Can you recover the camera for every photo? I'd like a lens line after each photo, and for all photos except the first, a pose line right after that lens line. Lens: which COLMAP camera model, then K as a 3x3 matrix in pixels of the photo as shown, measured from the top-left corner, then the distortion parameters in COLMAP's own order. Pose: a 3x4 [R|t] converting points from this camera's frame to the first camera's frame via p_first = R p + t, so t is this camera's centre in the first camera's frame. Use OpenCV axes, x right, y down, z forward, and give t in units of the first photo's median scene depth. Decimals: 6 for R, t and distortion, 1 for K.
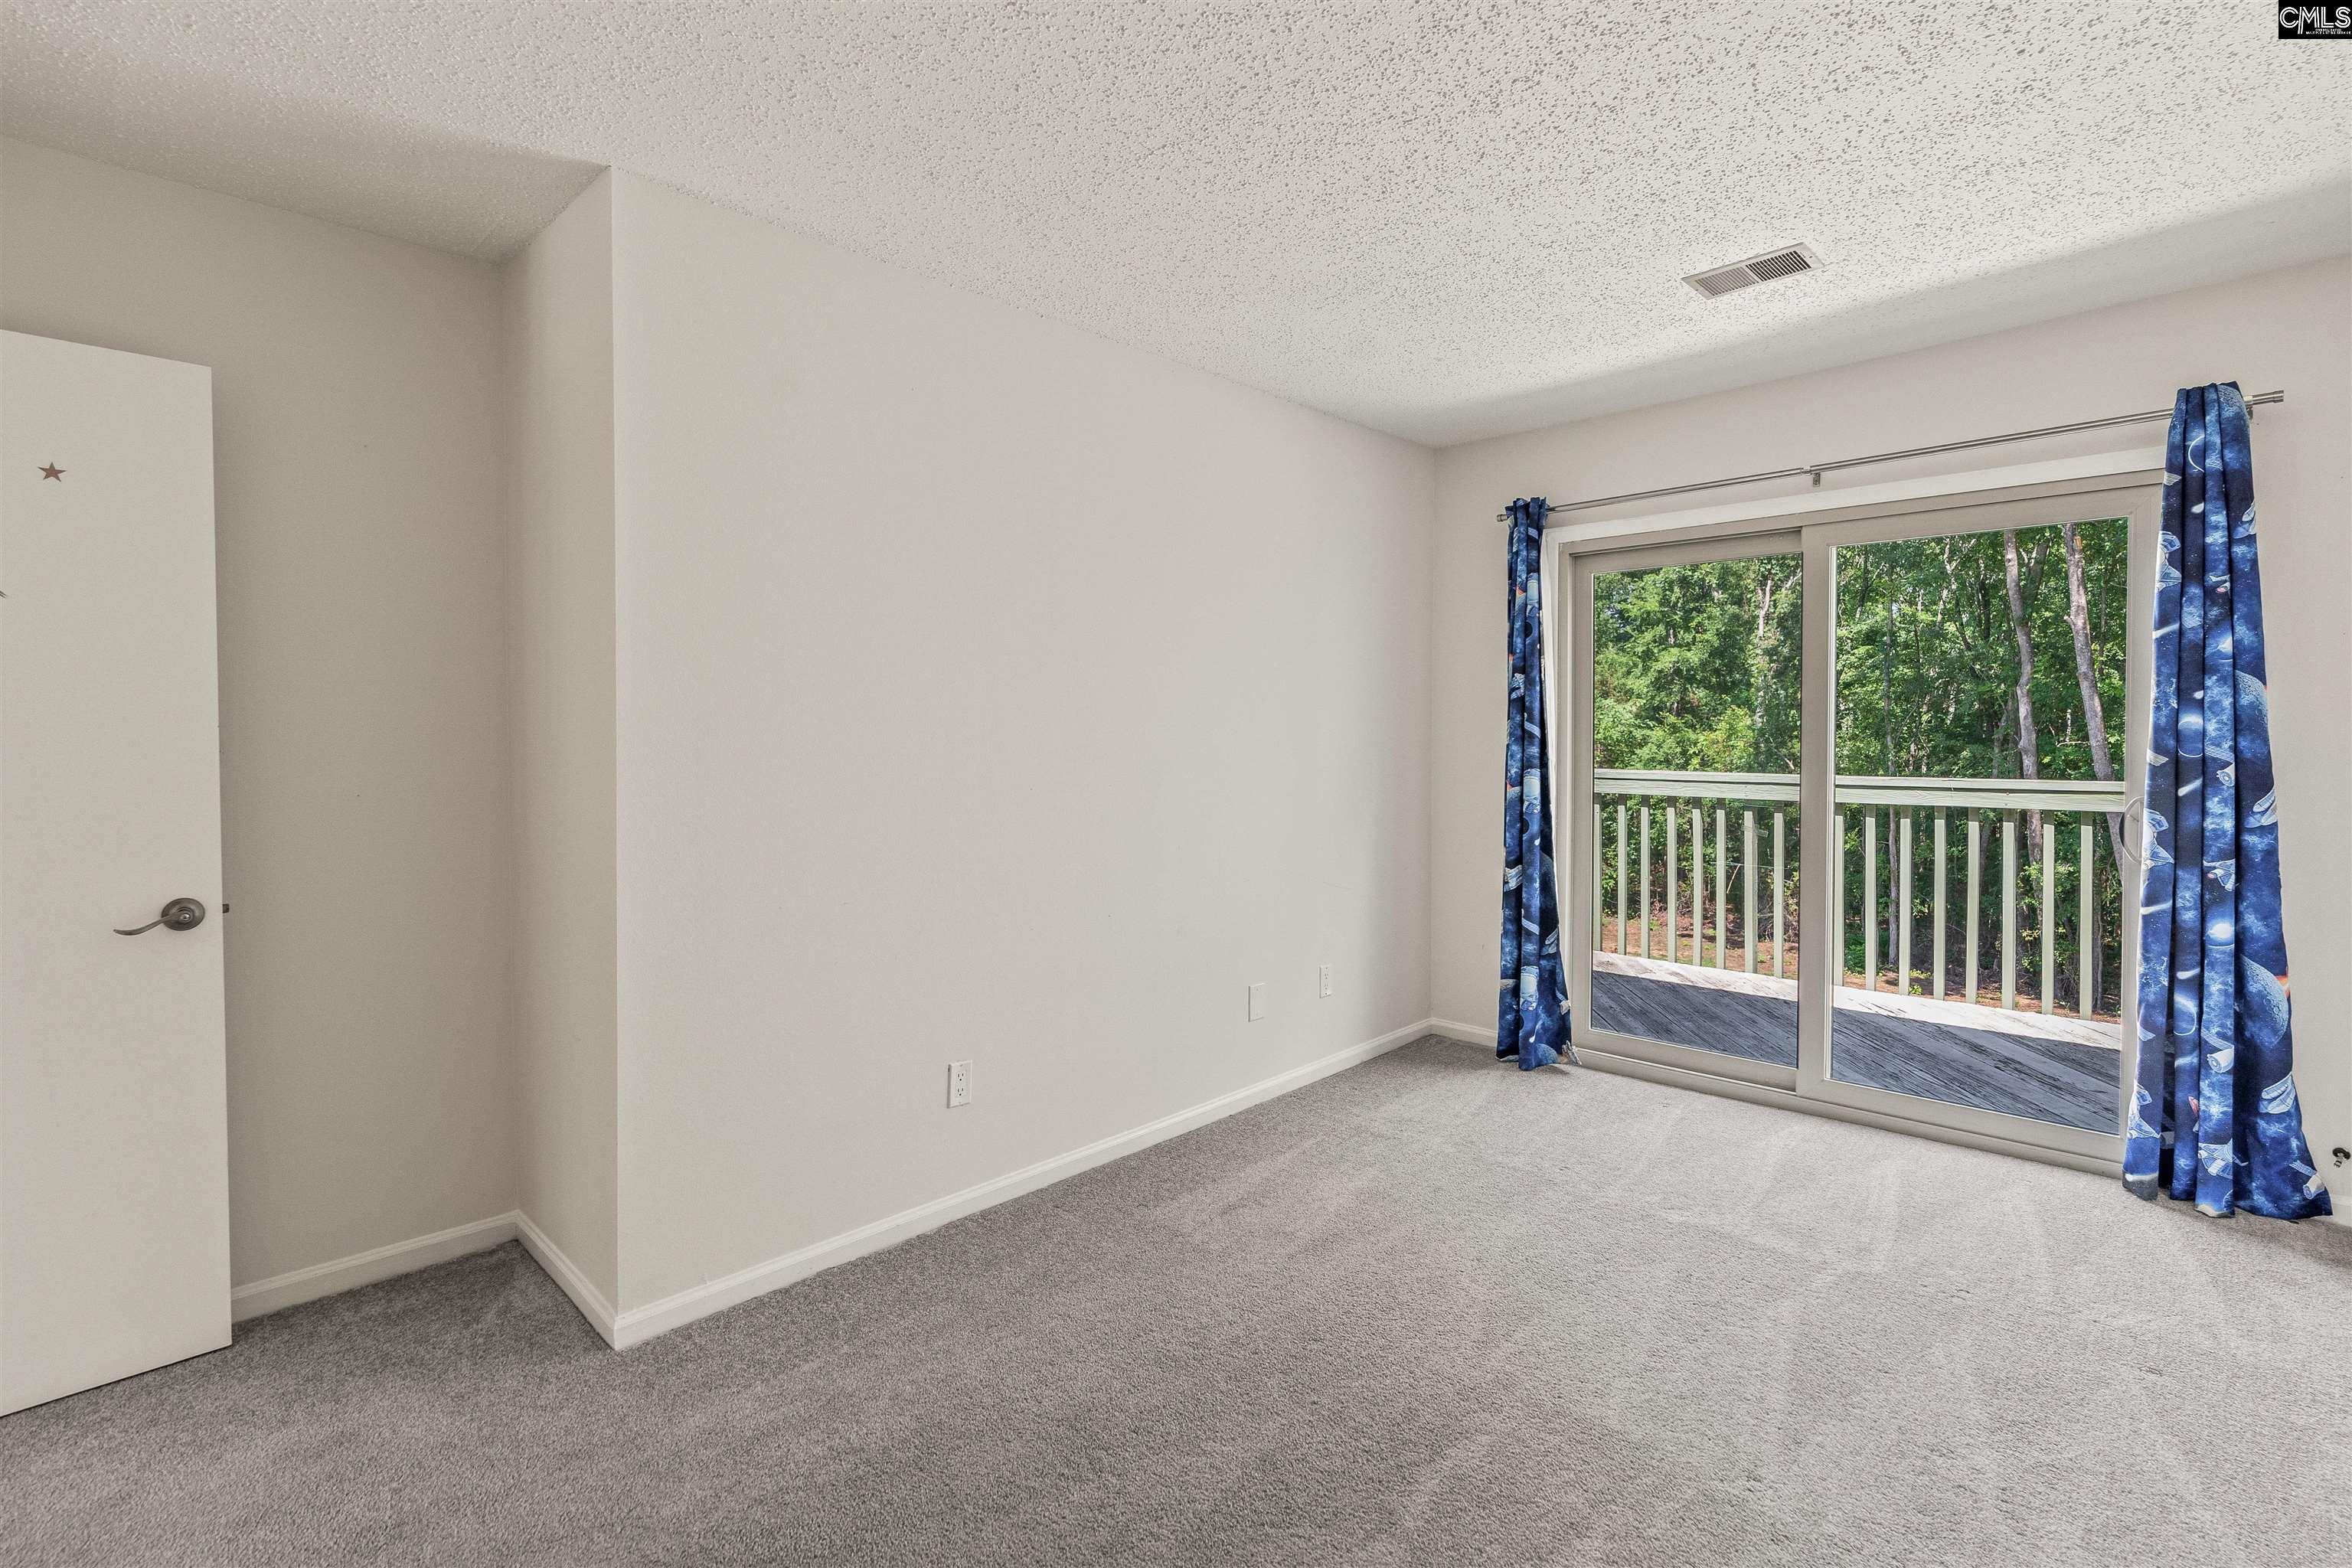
lens RADIAL K [[1072.3, 0, 1177.8], [0, 1072.3, 740.9], [0, 0, 1]] dist [0.000746, 0.000270]
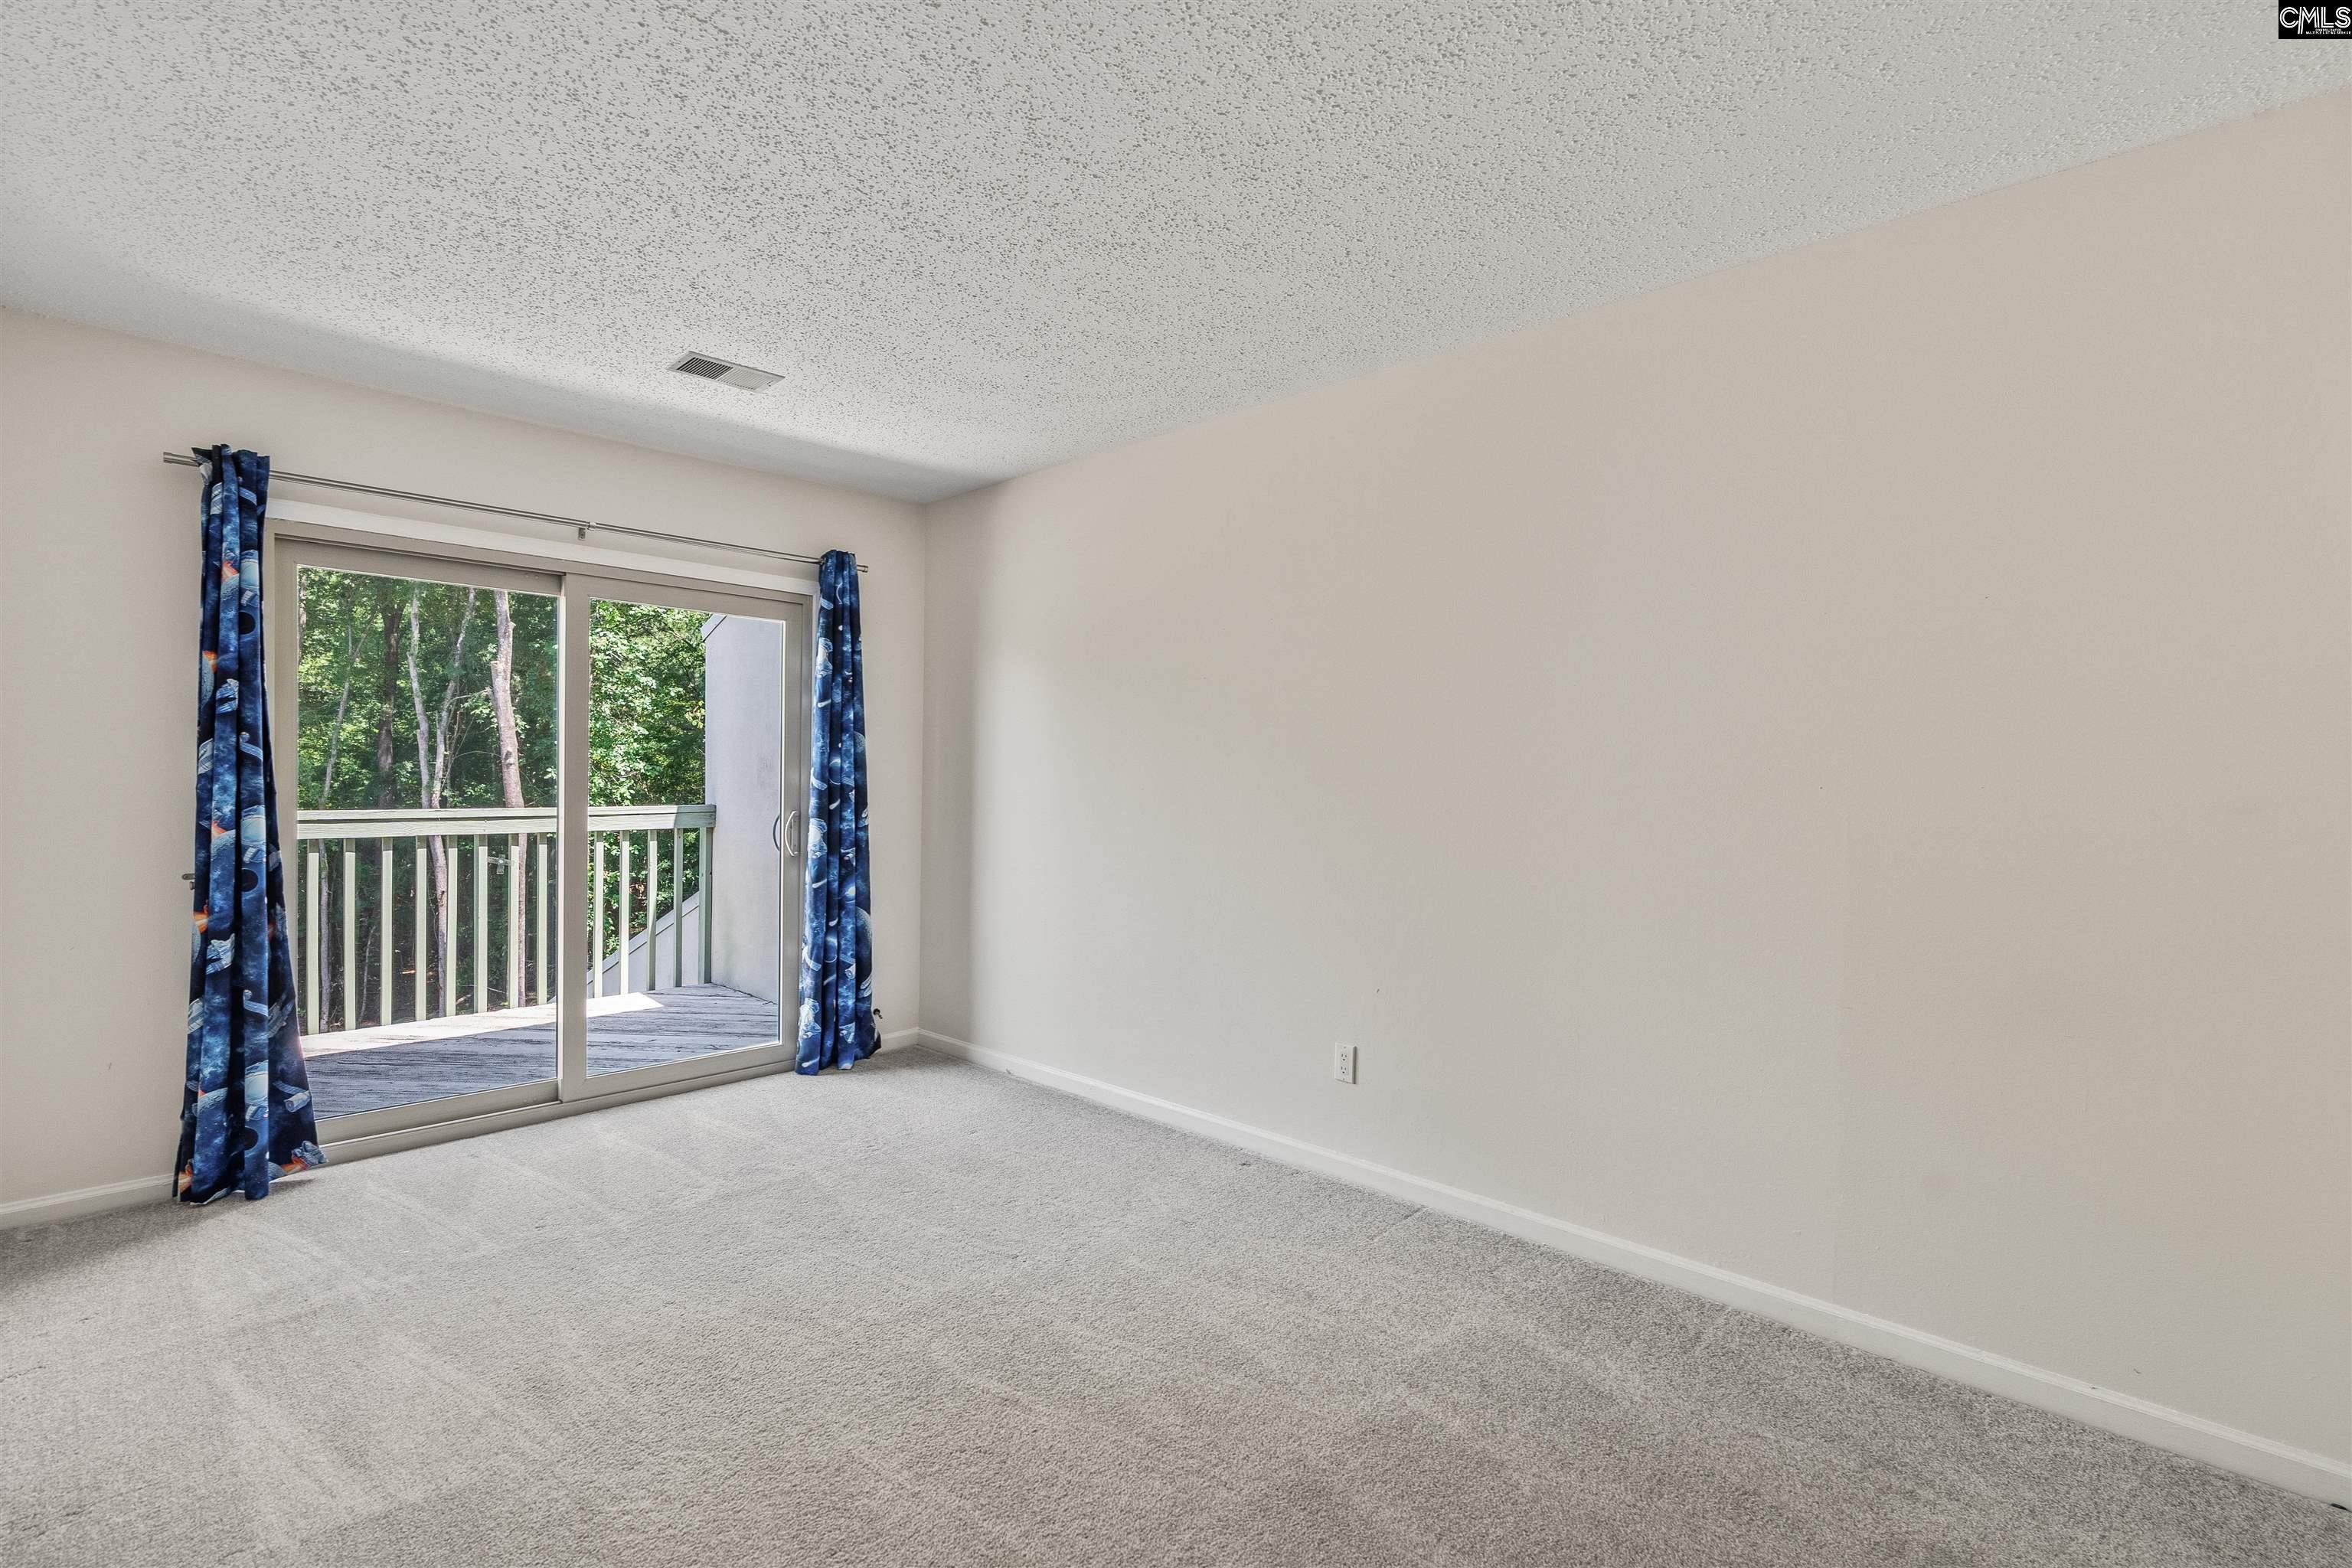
lens RADIAL K [[1071.8, 0, 1176.0], [0, 1071.8, 784.0], [0, 0, 1]] dist [-0.001137, -0.000072]
pose [[0.008399, -0.003796, 0.999958, -0.618959], [-0.005804, 0.999976, 0.003845, 0.005370], [-0.999948, -0.005836, 0.008376, 0.481039]]
